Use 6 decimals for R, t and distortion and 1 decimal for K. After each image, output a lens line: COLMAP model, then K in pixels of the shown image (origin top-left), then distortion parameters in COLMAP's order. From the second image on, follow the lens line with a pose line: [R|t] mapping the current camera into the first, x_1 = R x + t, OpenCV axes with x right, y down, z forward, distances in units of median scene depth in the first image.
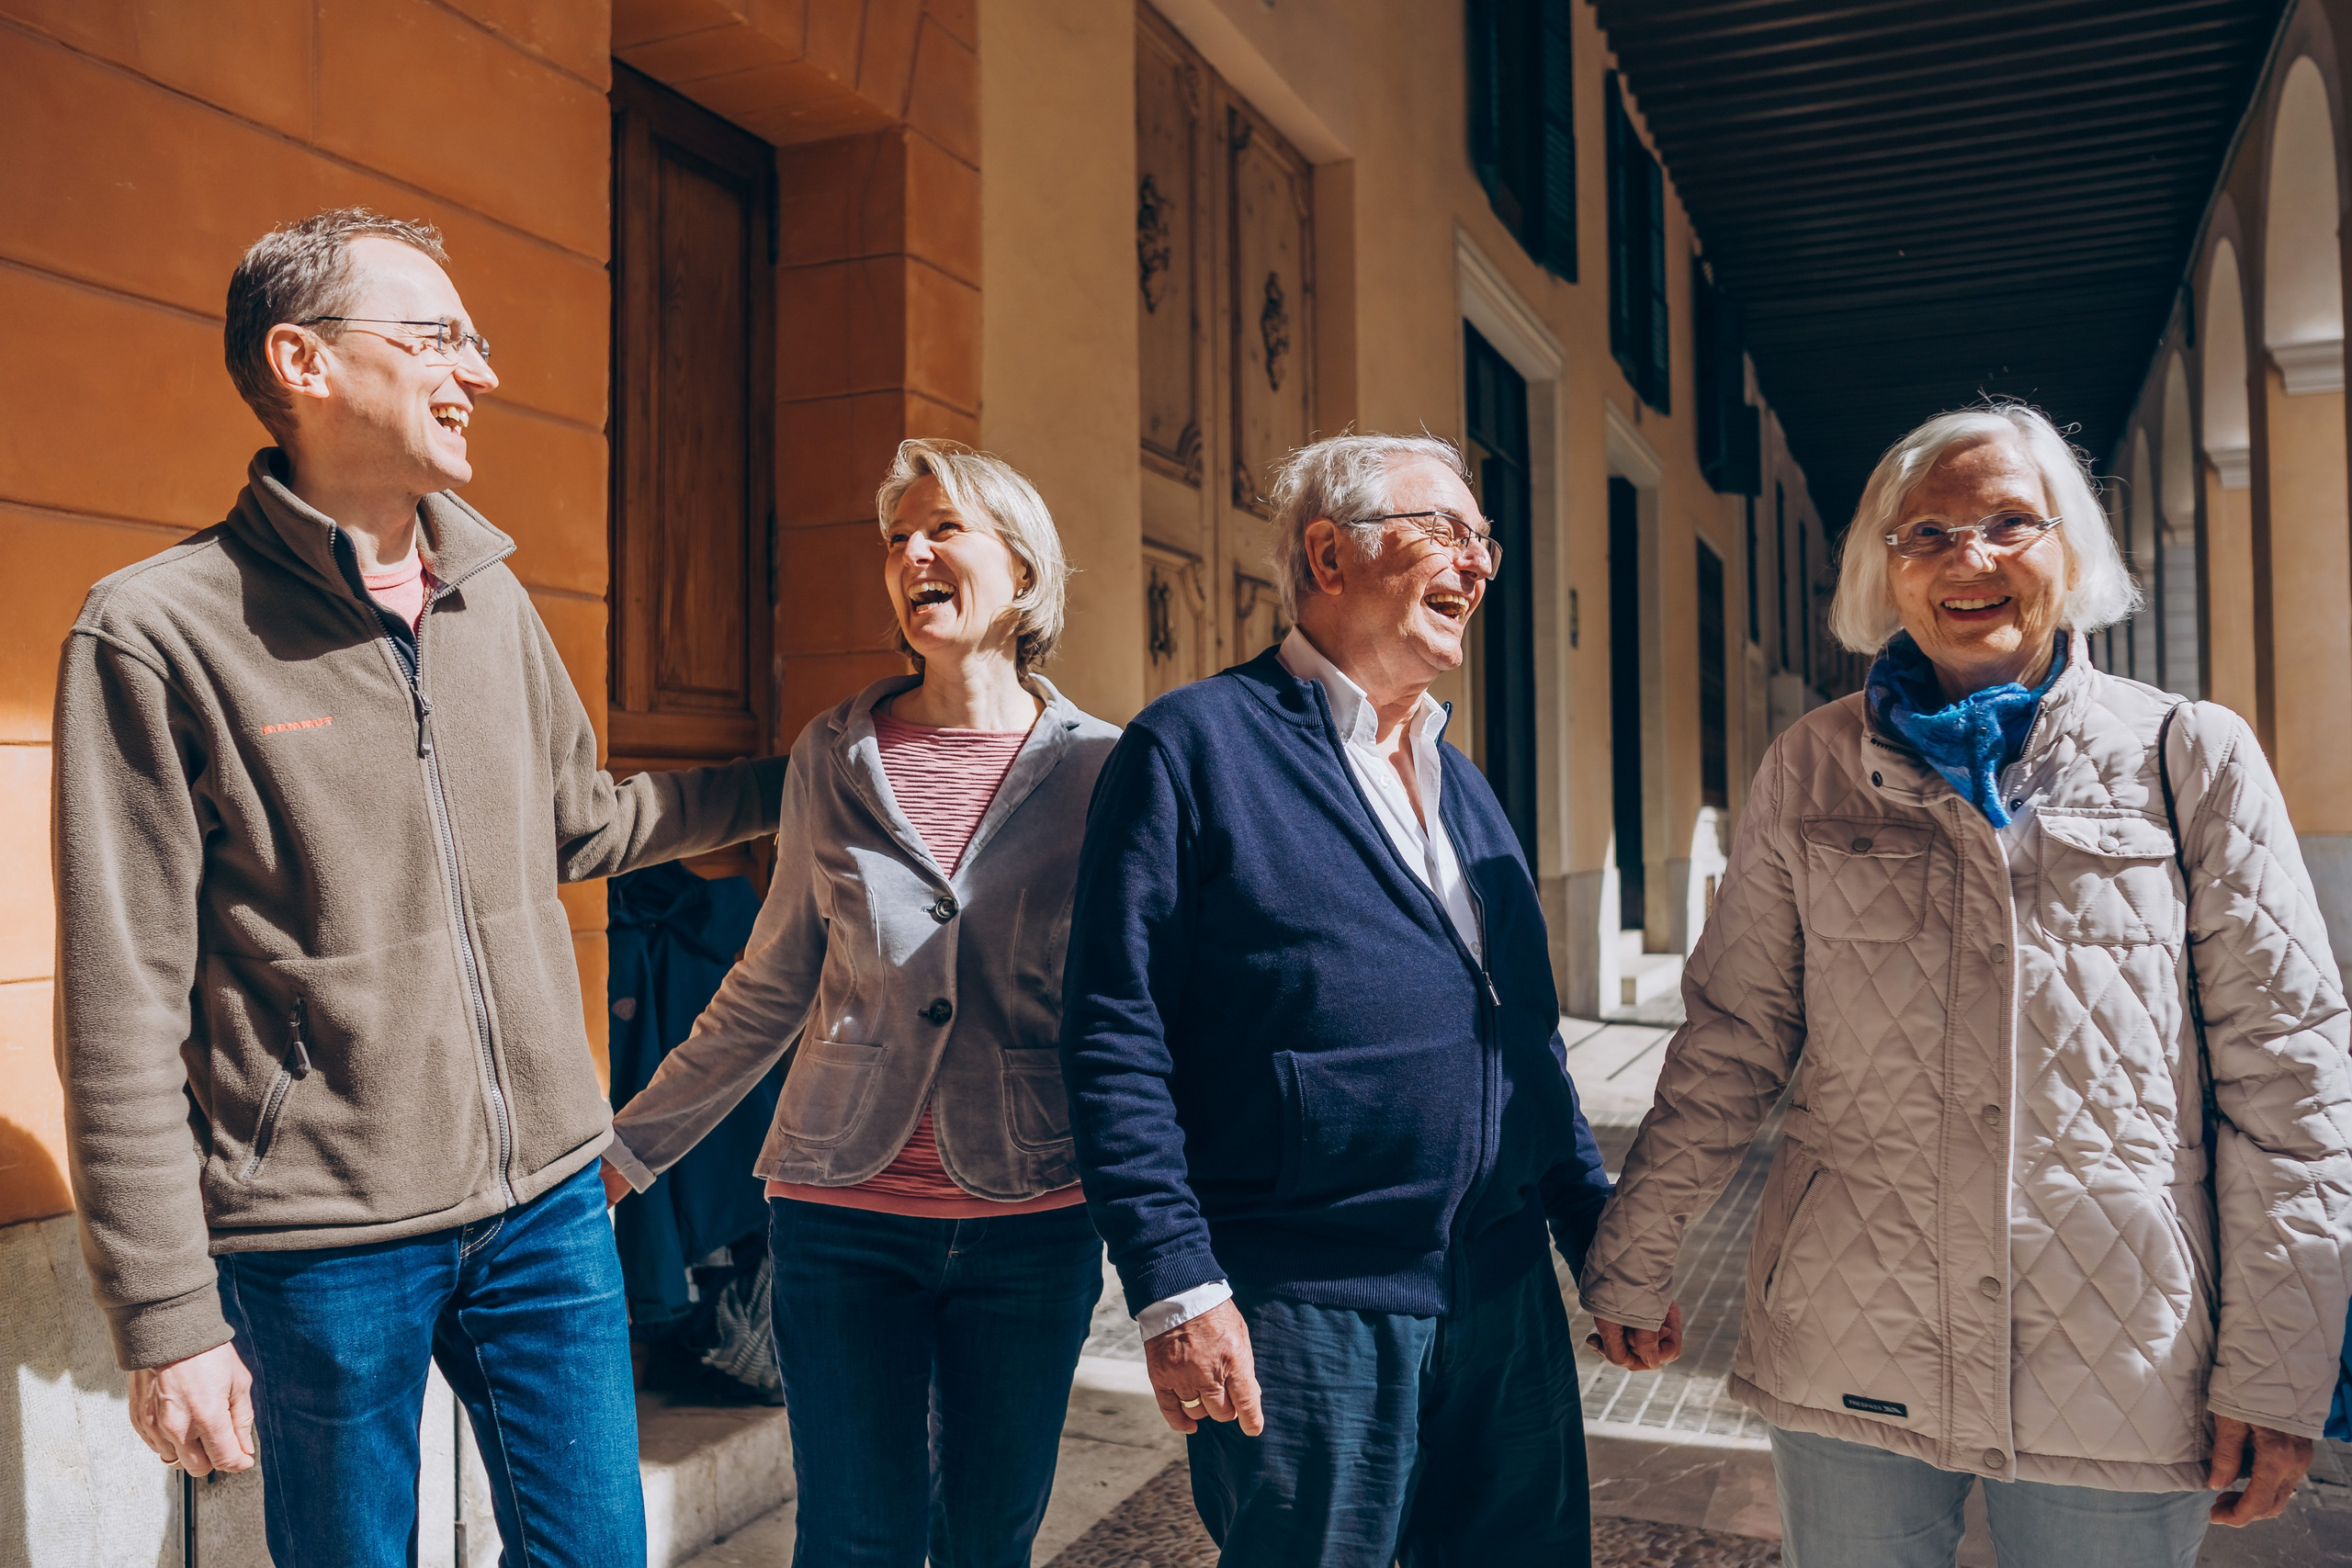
lens RADIAL K [[1867.8, 0, 1176.0], [0, 1867.8, 784.0], [0, 0, 1]] dist [-0.049462, 0.084078]
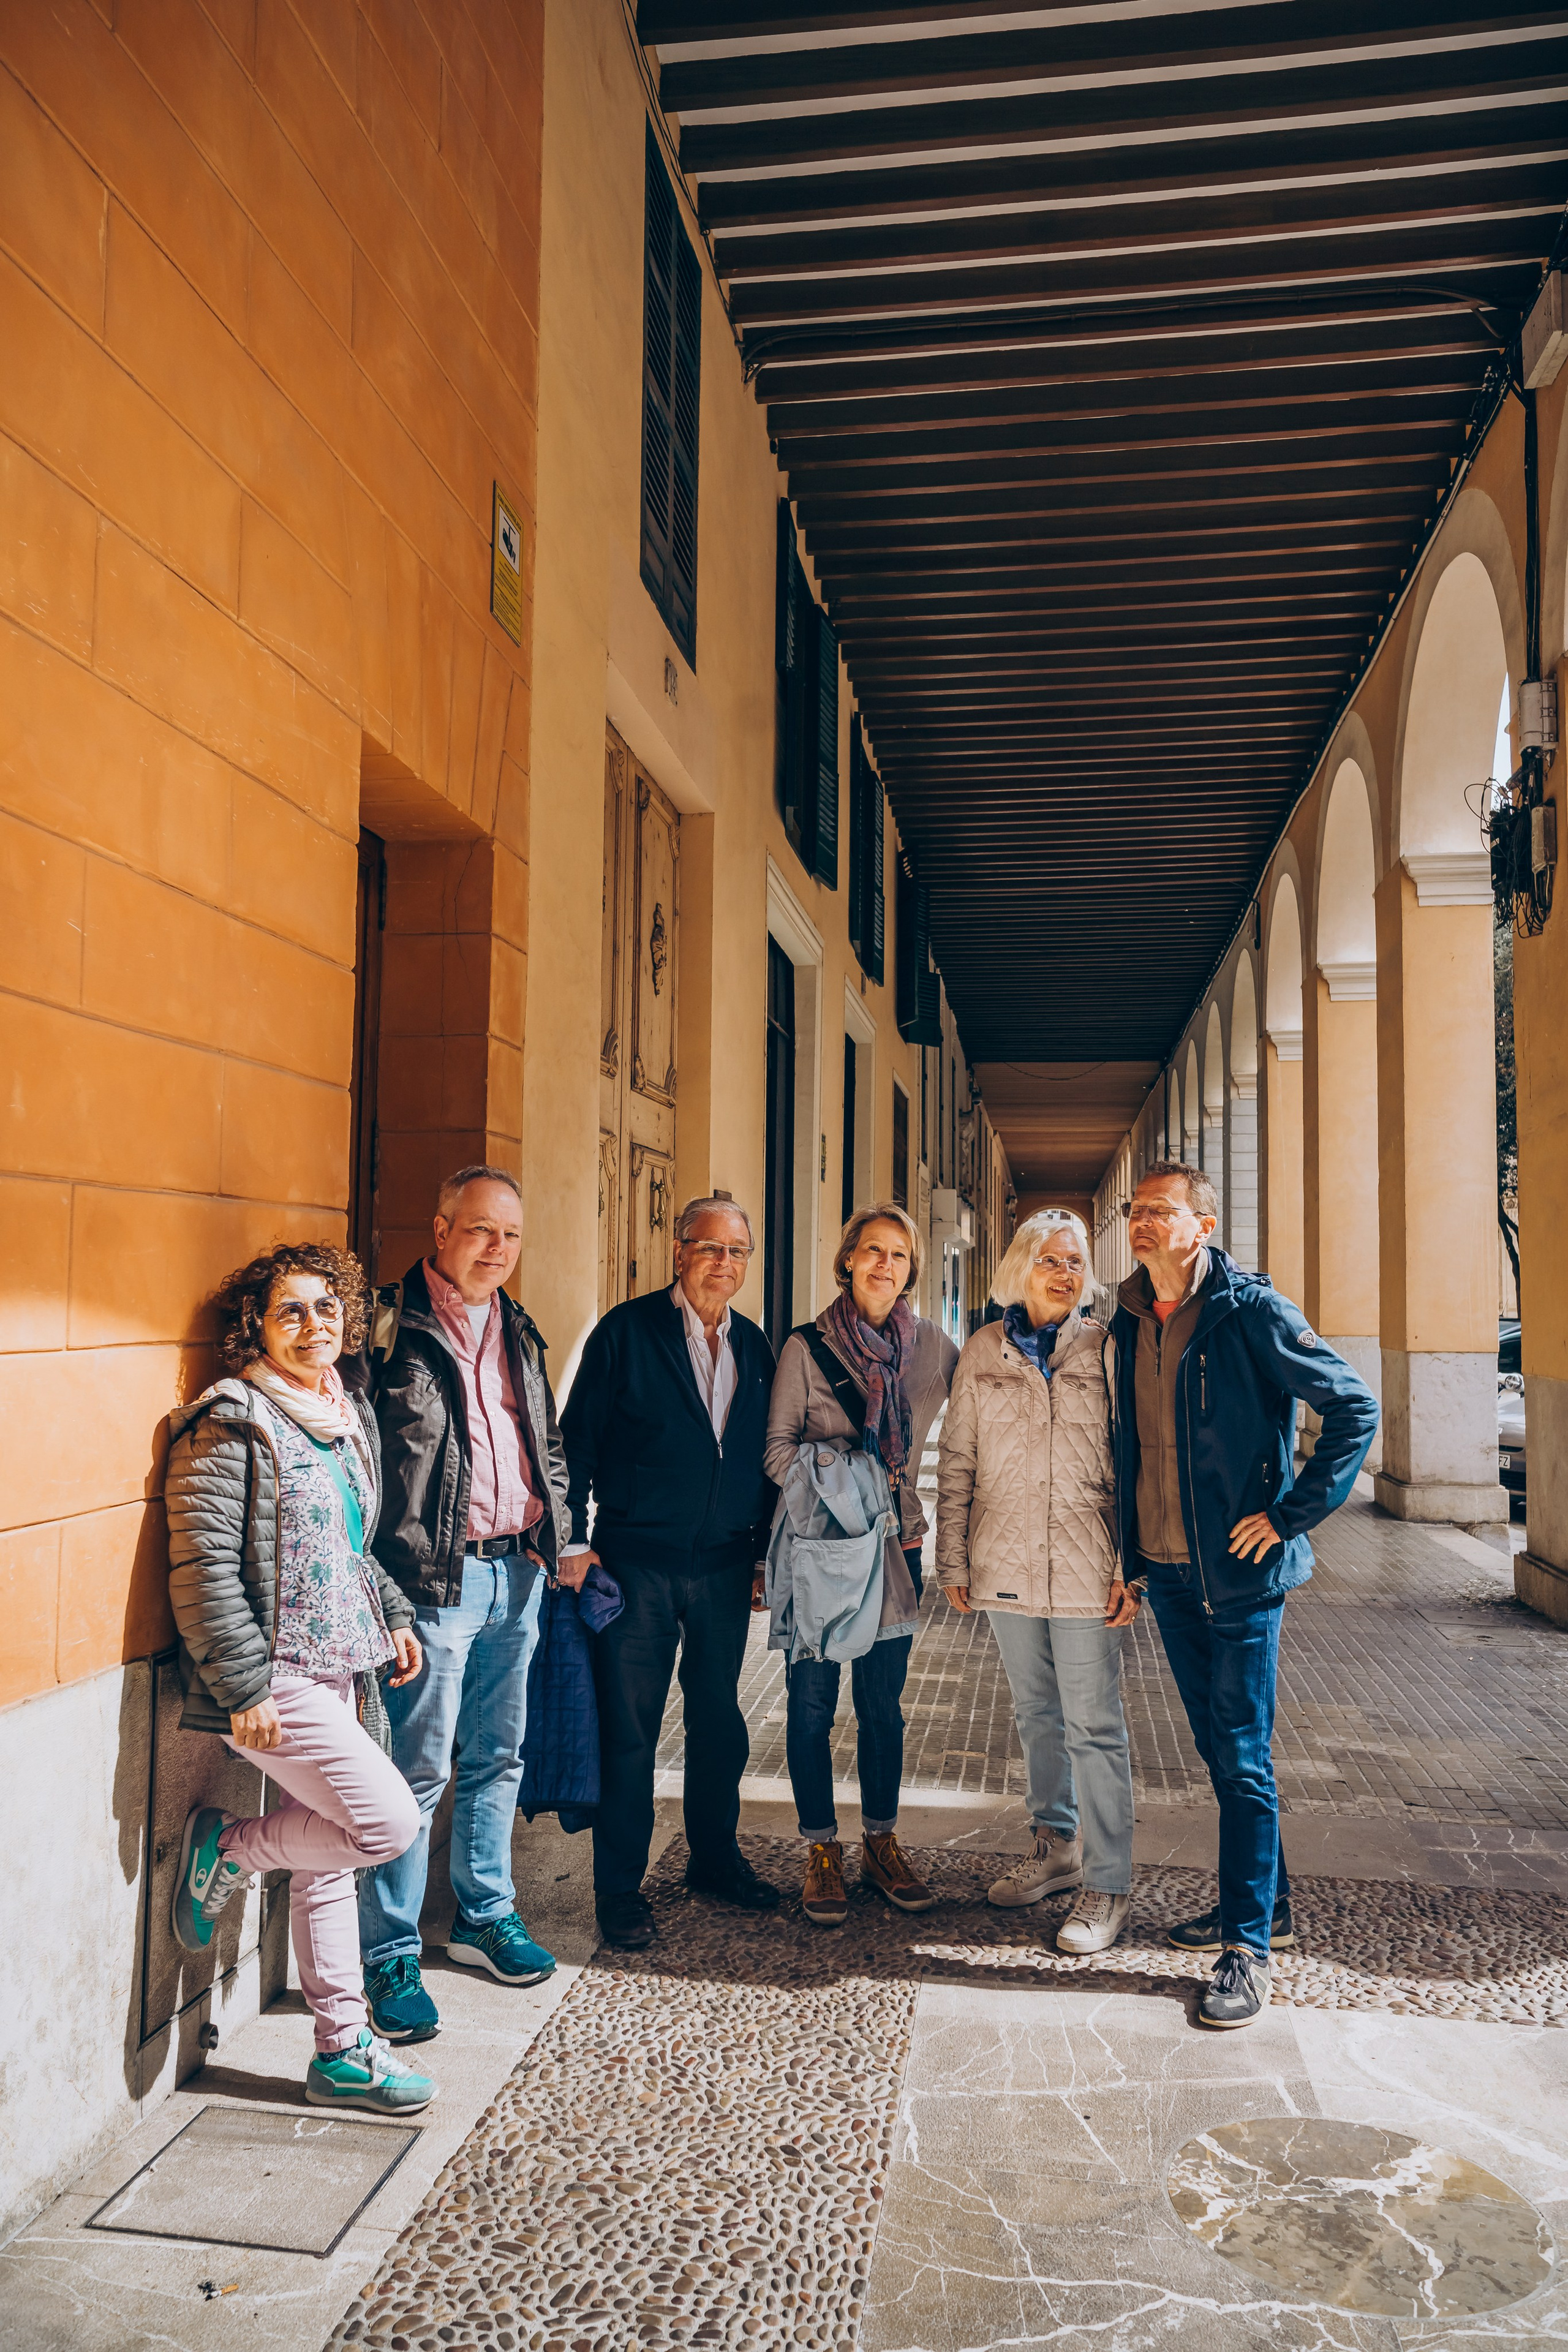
lens RADIAL K [[1654.7, 0, 770.4], [0, 1654.7, 1200.4], [0, 0, 1]] dist [-0.032638, 0.035890]
pose [[0.974034, 0.036849, 0.223381, -0.129281], [-0.028849, 0.998824, -0.038972, -0.033155], [-0.224555, 0.031516, 0.973952, -0.121361]]
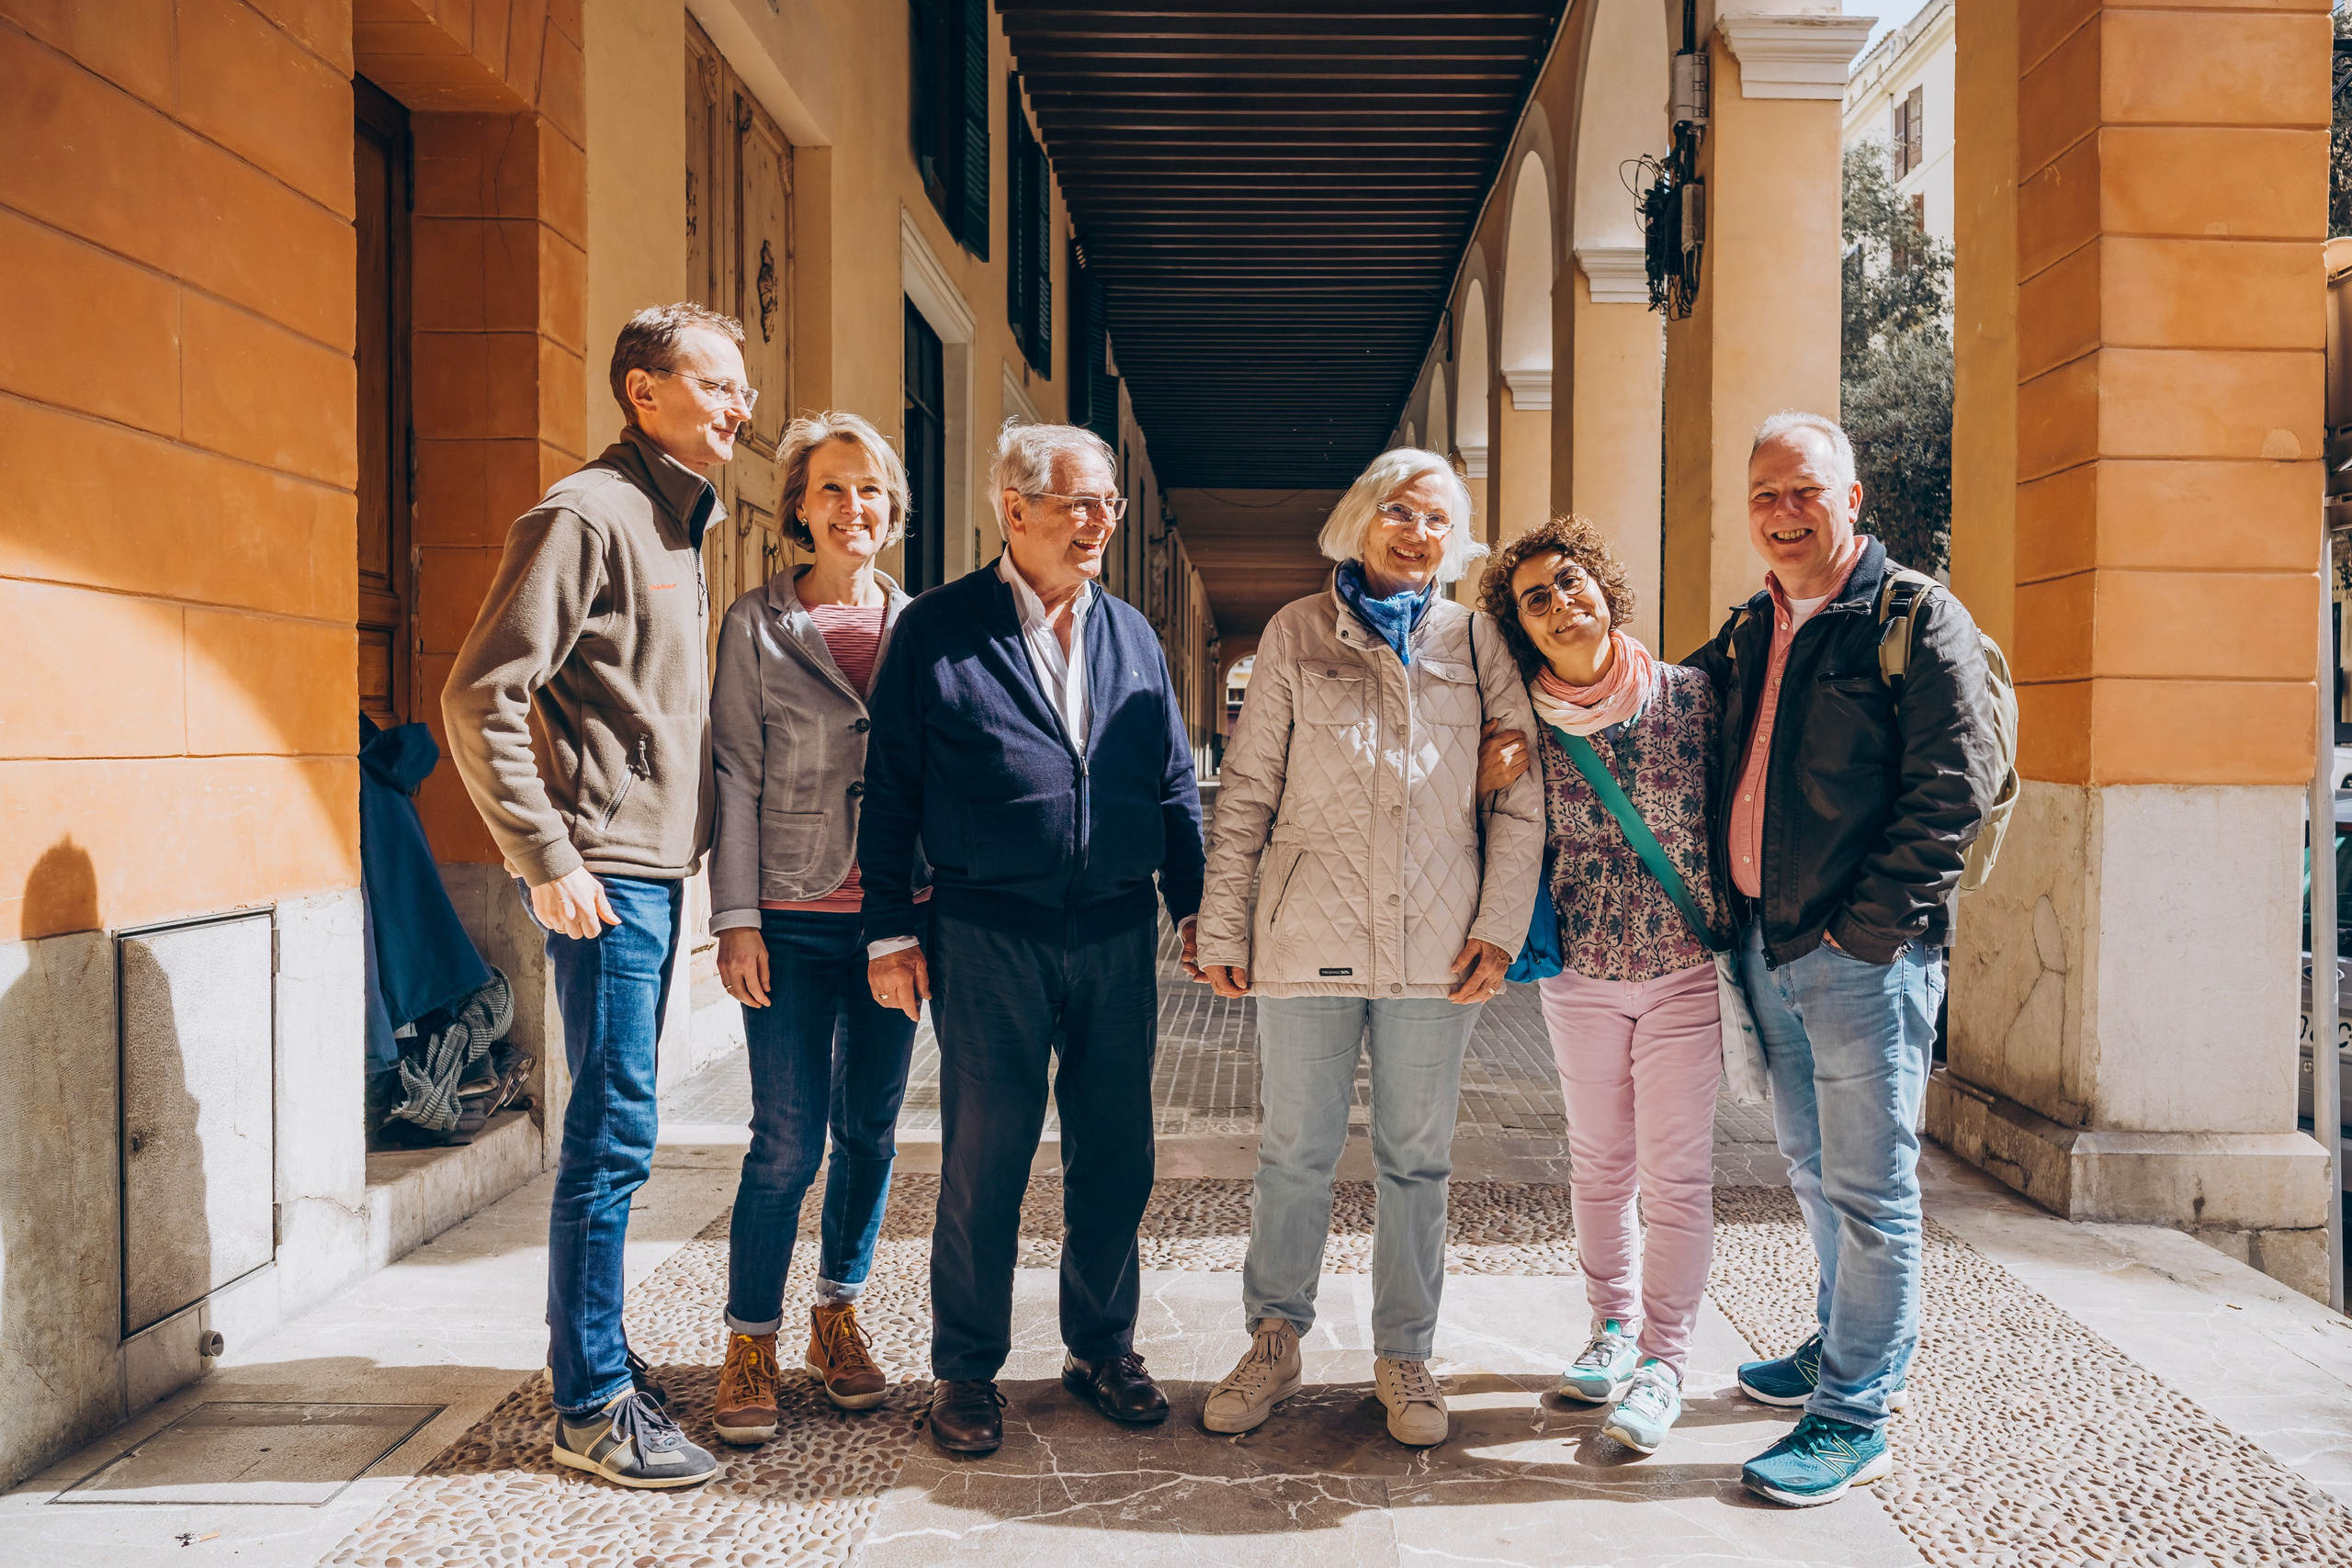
lens RADIAL K [[1748.4, 0, 1255.1], [0, 1748.4, 789.1], [0, 0, 1]] dist [-0.007352, 0.014686]
pose [[0.922174, 0.006090, 0.386728, -0.094802], [-0.024112, 0.998836, 0.041767, 0.016960], [-0.386024, -0.047841, 0.921248, -0.156508]]
